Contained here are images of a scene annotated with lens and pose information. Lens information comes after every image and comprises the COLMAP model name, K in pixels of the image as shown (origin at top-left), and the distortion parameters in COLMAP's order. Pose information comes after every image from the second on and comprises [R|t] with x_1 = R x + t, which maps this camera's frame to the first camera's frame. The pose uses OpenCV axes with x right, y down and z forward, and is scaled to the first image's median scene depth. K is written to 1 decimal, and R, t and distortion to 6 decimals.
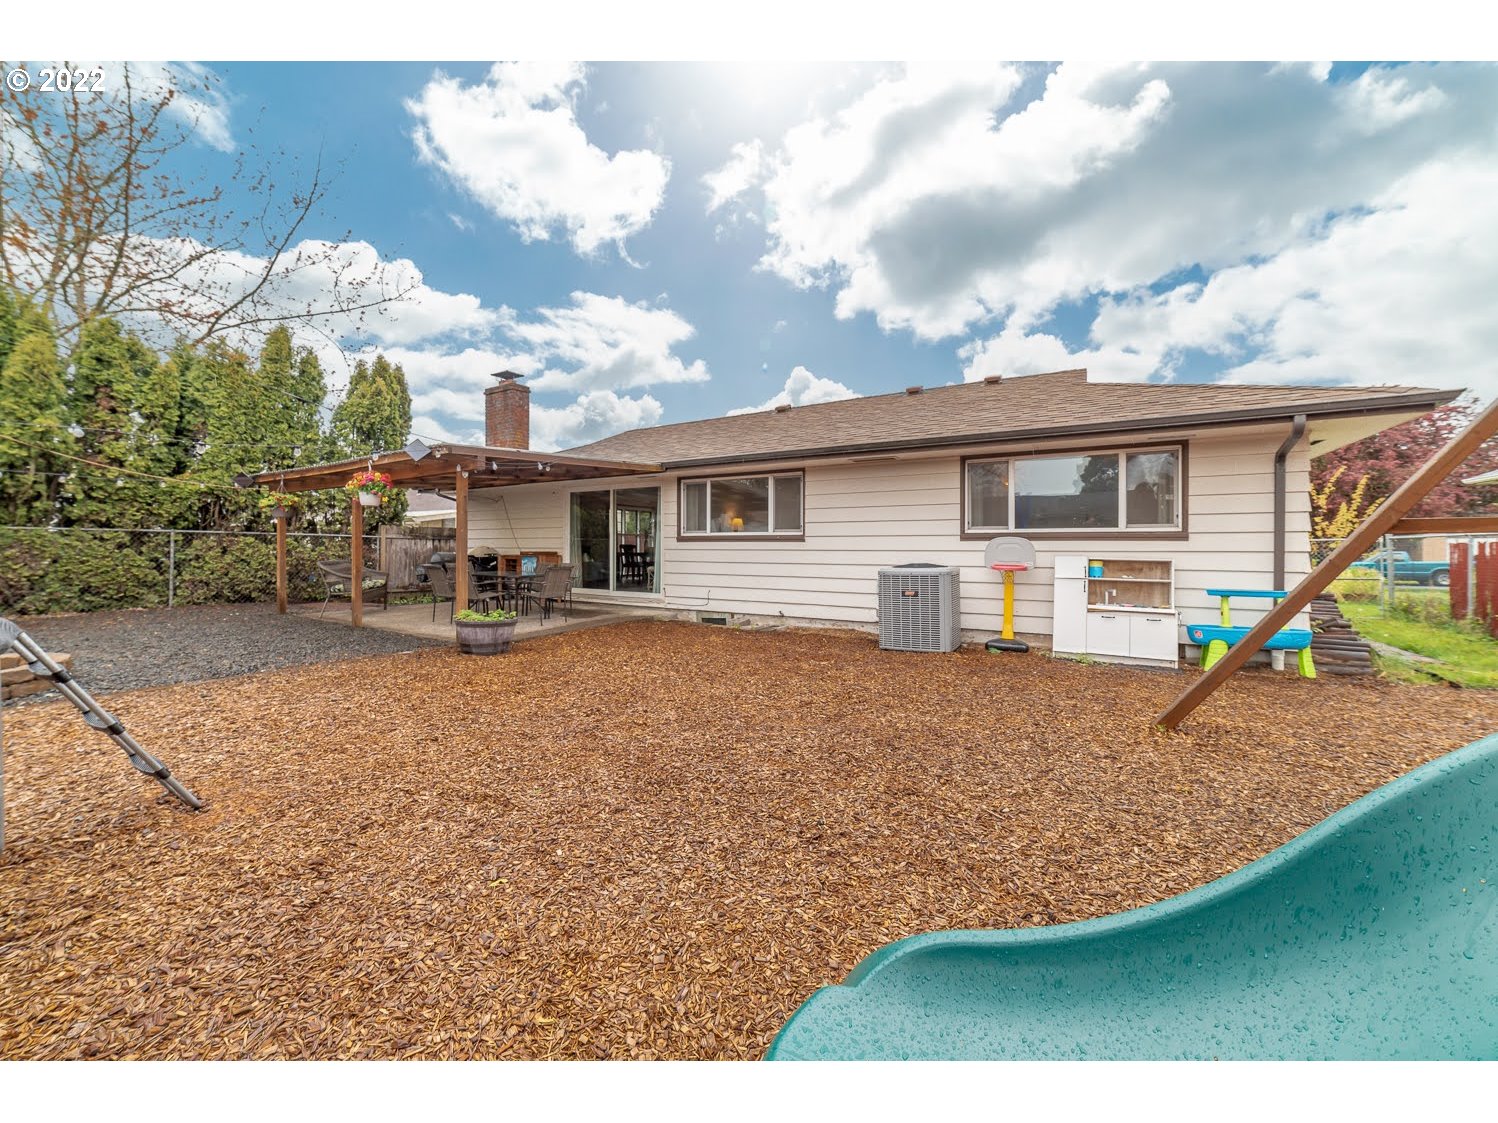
lens RADIAL K [[571.8, 0, 739.1], [0, 571.8, 549.8], [0, 0, 1]] dist [-0.016106, 0.004366]
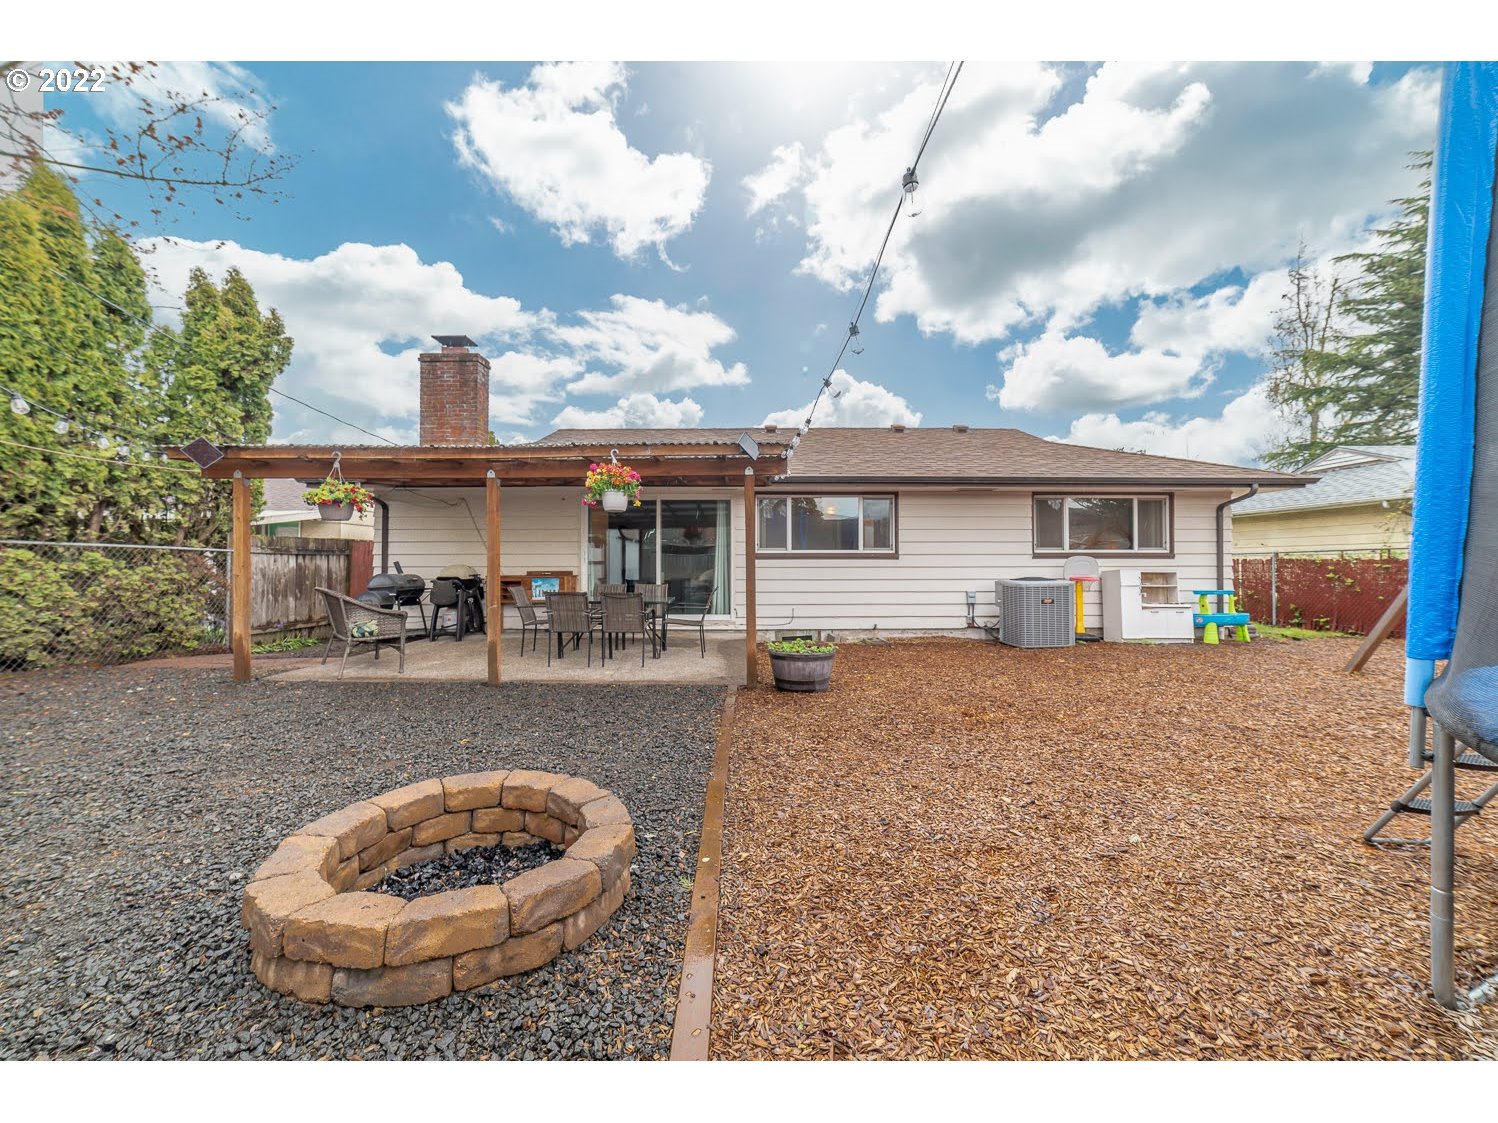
lens RADIAL K [[571.8, 0, 746.9], [0, 571.8, 561.9], [0, 0, 1]] dist [-0.016106, 0.004366]
pose [[0.849264, -0.000257, 0.527968, -0.692005], [0.006457, 0.999930, -0.009899, -0.000089], [-0.527929, 0.011816, 0.849206, 0.220235]]
